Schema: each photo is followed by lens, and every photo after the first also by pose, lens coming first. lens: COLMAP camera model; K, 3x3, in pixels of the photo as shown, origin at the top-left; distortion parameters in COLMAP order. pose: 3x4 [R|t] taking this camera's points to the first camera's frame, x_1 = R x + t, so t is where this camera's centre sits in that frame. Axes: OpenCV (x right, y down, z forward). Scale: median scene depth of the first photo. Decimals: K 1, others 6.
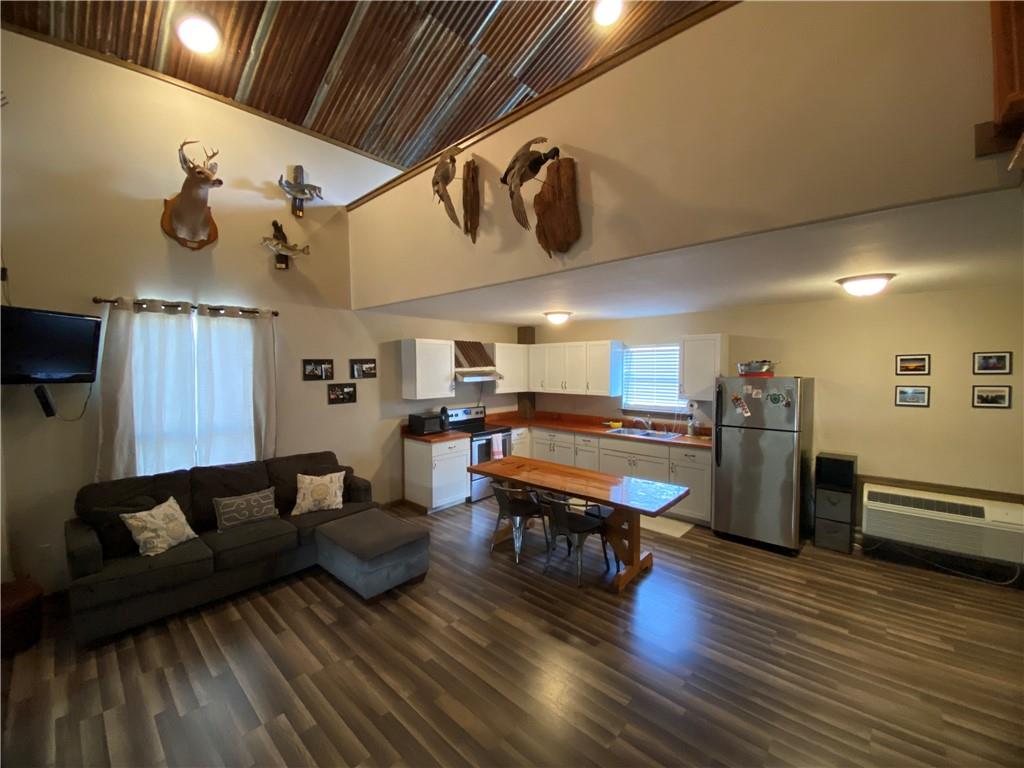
lens RADIAL K [[415.5, 0, 509.4], [0, 415.5, 380.7], [0, 0, 1]] dist [0.000459, -0.012929]
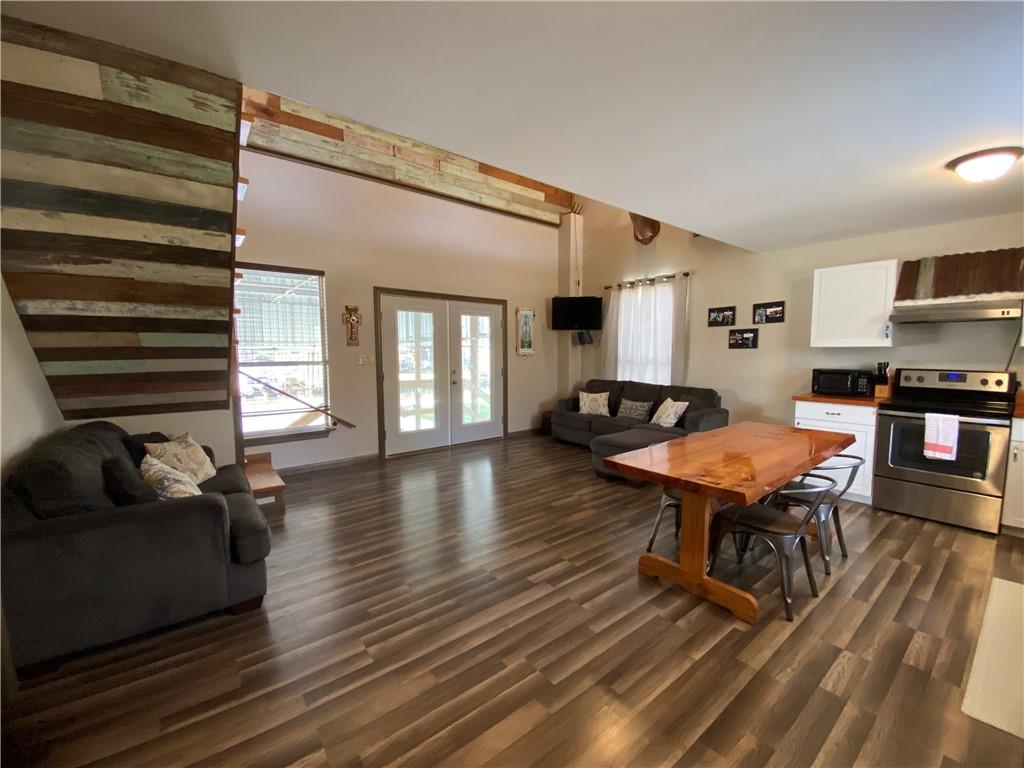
lens RADIAL K [[411.3, 0, 510.2], [0, 411.3, 386.7], [0, 0, 1]] dist [0.032056, -0.027378]
pose [[-0.156074, 0.088427, -0.983779, 0.924362], [-0.033779, 0.994924, 0.094788, 0.092388], [0.987168, 0.048024, -0.152295, 0.768398]]
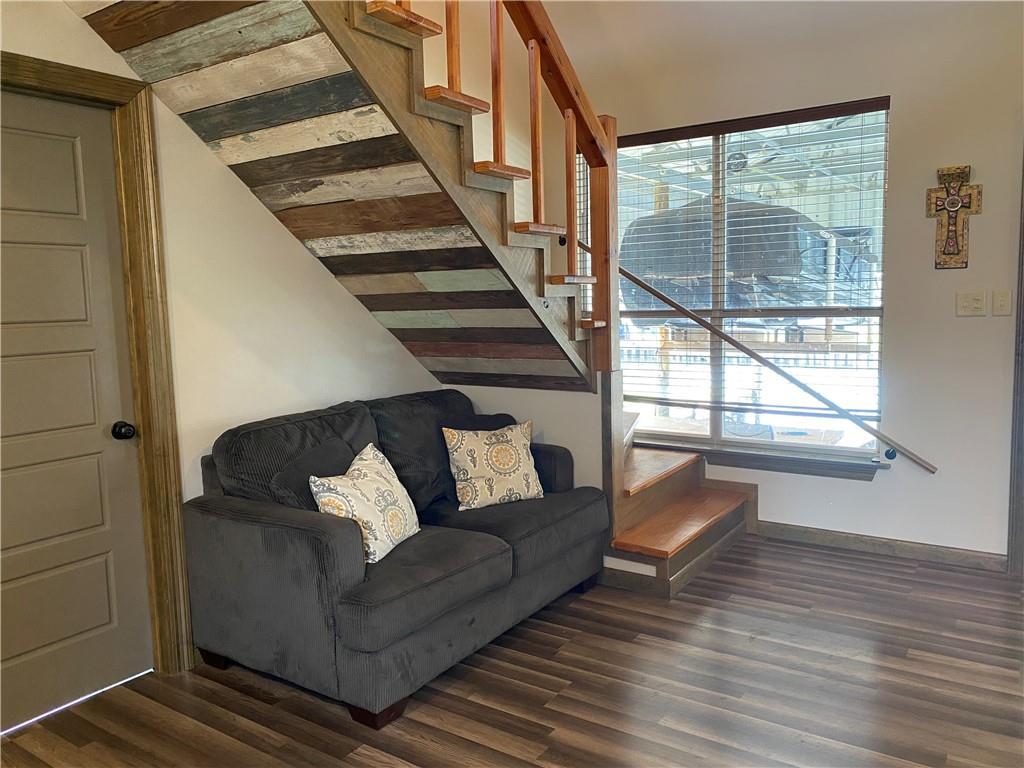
lens RADIAL K [[773.3, 0, 512.0], [0, 773.3, 384.0], [0, 0, 1]] dist [0.010170, -0.001281]
pose [[-0.988302, 0.048718, -0.144519, 0.380840], [0.026140, 0.987694, 0.154196, 0.081990], [0.150253, 0.148615, -0.977414, 0.967943]]
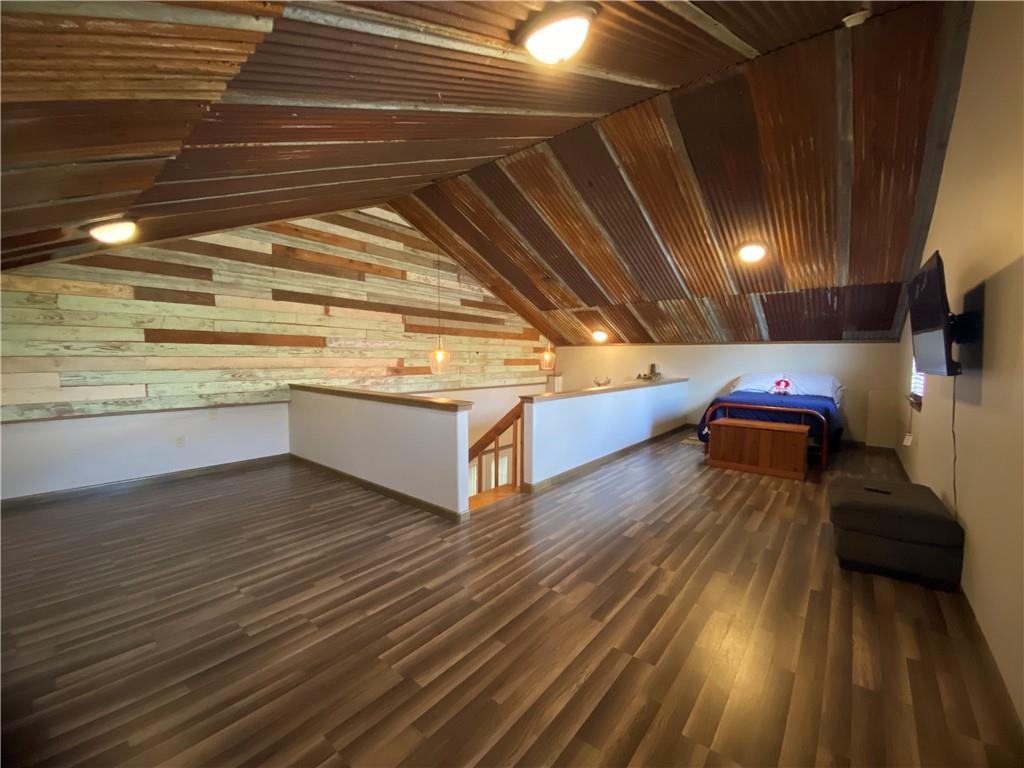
lens RADIAL K [[411.3, 0, 510.2], [0, 411.3, 386.7], [0, 0, 1]] dist [0.032056, -0.027378]
pose [[0.060105, 0.077635, -0.995168, 1.605356], [-0.051614, 0.995879, 0.074573, -0.616920], [0.996857, 0.046883, 0.063864, 0.266829]]
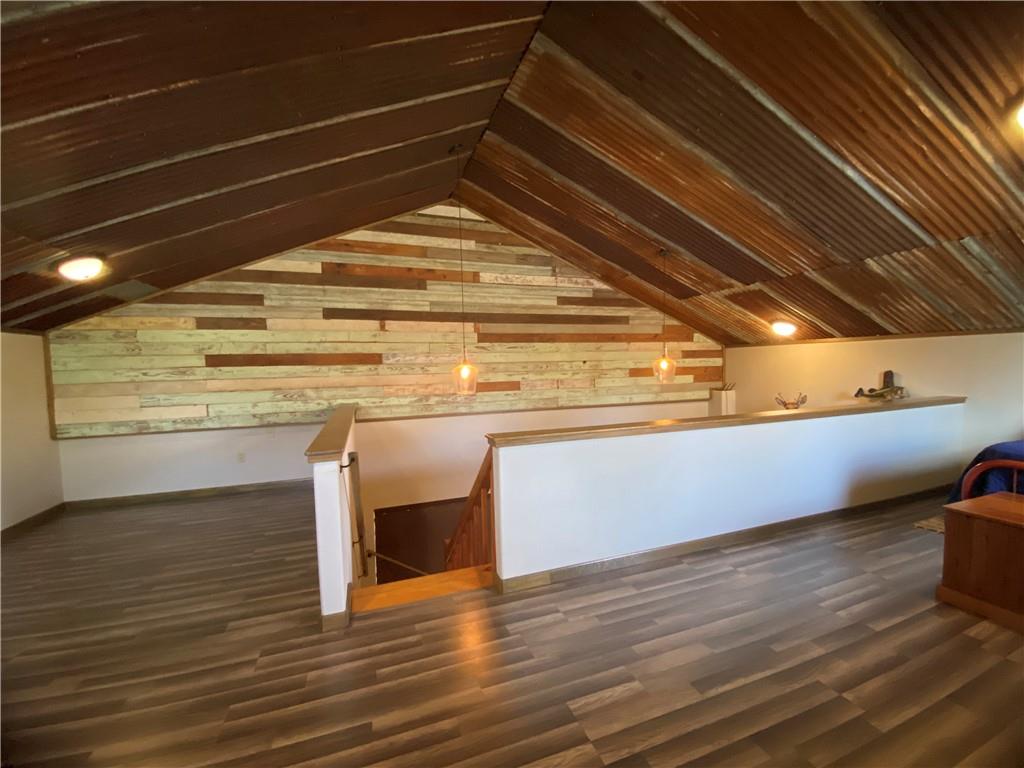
lens RADIAL K [[411.3, 0, 510.2], [0, 411.3, 386.7], [0, 0, 1]] dist [0.032056, -0.027378]
pose [[-0.464019, 0.062172, -0.883641, 1.106131], [-0.011777, 0.997013, 0.076333, -0.649099], [0.885747, 0.045826, -0.461901, 0.733588]]
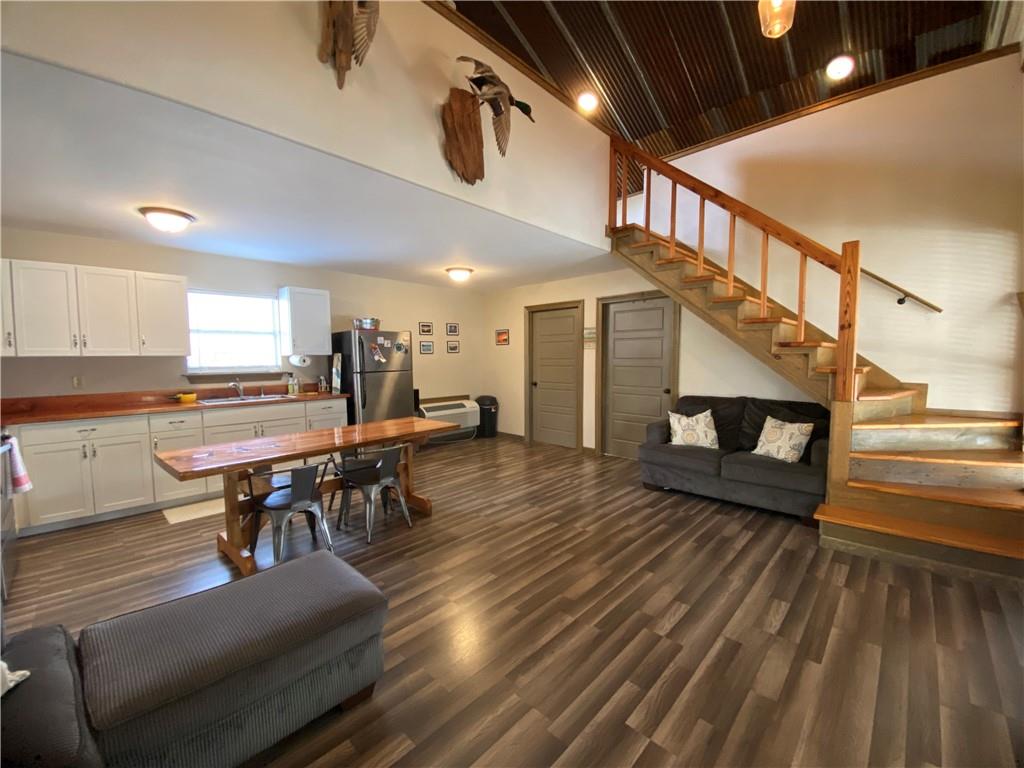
lens RADIAL K [[411.3, 0, 510.2], [0, 411.3, 386.7], [0, 0, 1]] dist [0.032056, -0.027378]
pose [[0.004996, -0.066710, 0.997760, -0.713875], [0.047688, 0.996653, 0.066397, 0.104971], [-0.998850, 0.047249, 0.008161, 0.683317]]
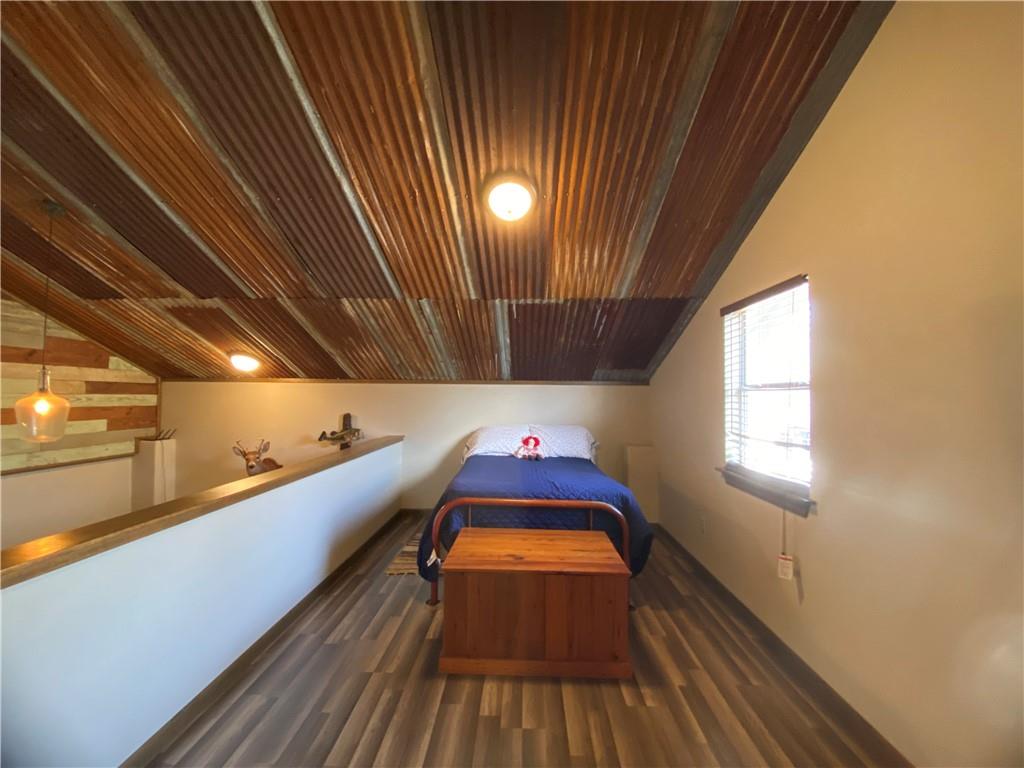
lens RADIAL K [[411.3, 0, 510.2], [0, 411.3, 386.7], [0, 0, 1]] dist [0.032056, -0.027378]
pose [[0.647645, -0.006029, -0.761918, 0.769315], [-0.045564, 0.997873, -0.046627, -0.662485], [0.760579, 0.064914, 0.645992, 0.712568]]
